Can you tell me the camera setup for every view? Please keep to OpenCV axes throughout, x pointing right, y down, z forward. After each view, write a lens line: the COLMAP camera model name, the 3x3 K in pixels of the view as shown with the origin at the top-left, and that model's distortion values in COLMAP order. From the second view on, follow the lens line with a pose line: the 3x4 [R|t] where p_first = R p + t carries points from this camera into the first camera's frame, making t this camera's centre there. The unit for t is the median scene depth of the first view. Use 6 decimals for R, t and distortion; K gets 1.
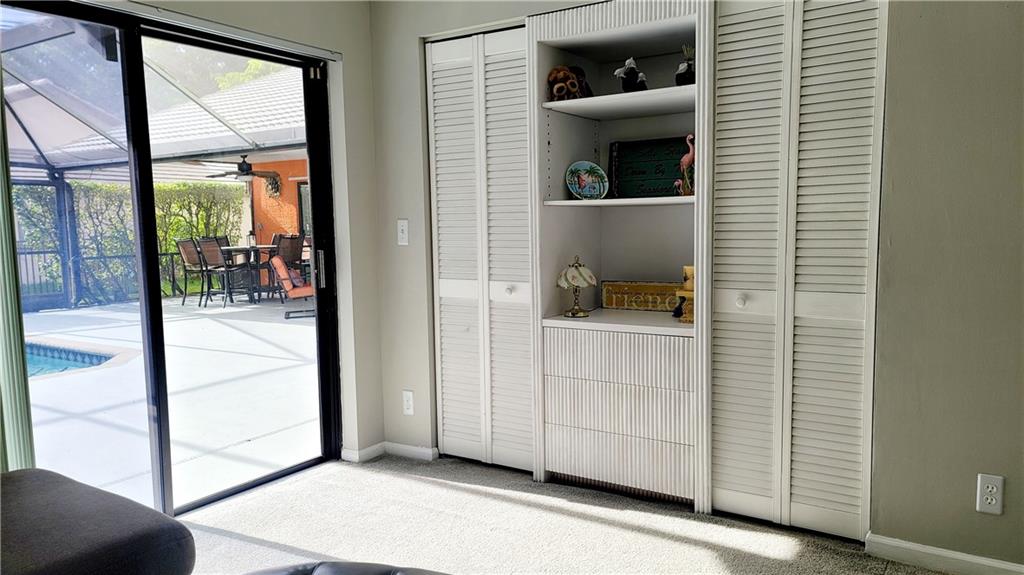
lens RADIAL K [[748.9, 0, 514.3], [0, 748.9, 292.8], [0, 0, 1]] dist [0.042209, -0.003724]
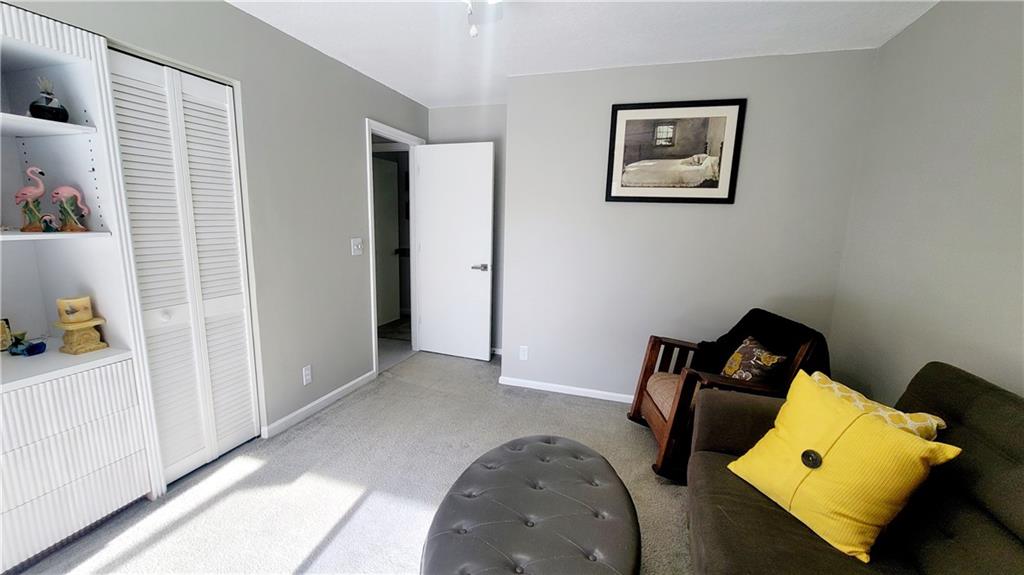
lens RADIAL K [[419.2, 0, 512.0], [0, 419.2, 287.5], [0, 0, 1]] dist [-0.004031, -0.000189]
pose [[-0.276285, -0.146414, 0.949858, -0.429411], [0.075062, 0.982021, 0.173205, -0.095267], [-0.958140, 0.119152, -0.260327, 0.516024]]
